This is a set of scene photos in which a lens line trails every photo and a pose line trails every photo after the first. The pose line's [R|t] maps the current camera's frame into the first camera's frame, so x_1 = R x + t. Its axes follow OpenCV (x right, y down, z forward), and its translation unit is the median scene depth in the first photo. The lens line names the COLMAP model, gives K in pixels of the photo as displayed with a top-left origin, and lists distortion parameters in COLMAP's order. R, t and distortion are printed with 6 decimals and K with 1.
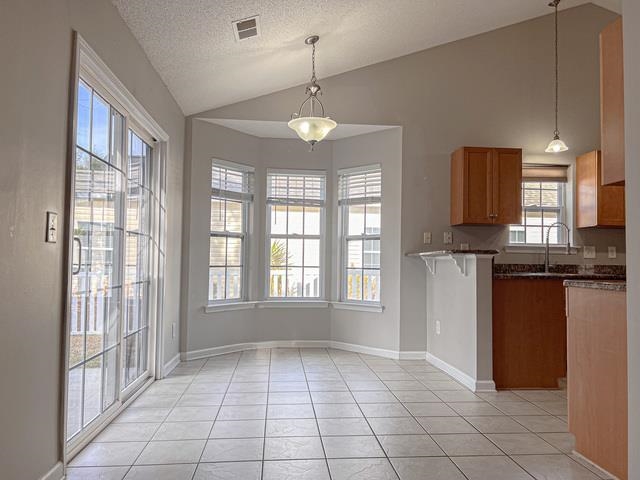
lens RADIAL K [[486.7, 0, 323.9], [0, 486.7, 244.1], [0, 0, 1]] dist [0.065288, -0.023147]
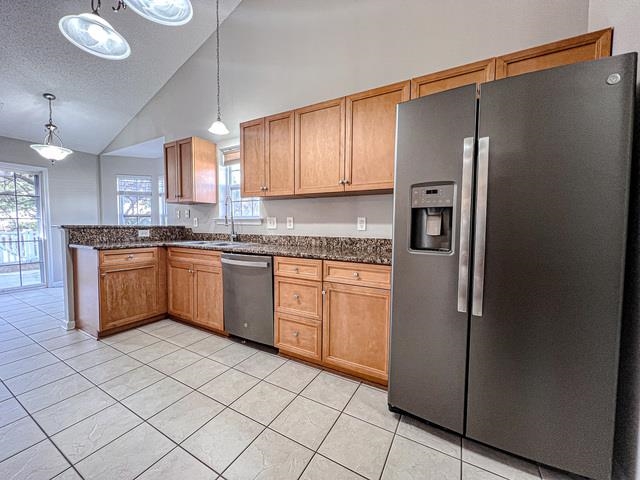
lens RADIAL K [[255.2, 0, 314.6], [0, 255.2, 238.9], [0, 0, 1]] dist [-0.002474, -0.000363]
pose [[0.810292, 0.024977, -0.585494, 0.950206], [0.027105, 0.996425, 0.080018, 0.009569], [0.585399, -0.080707, 0.806718, 0.633840]]
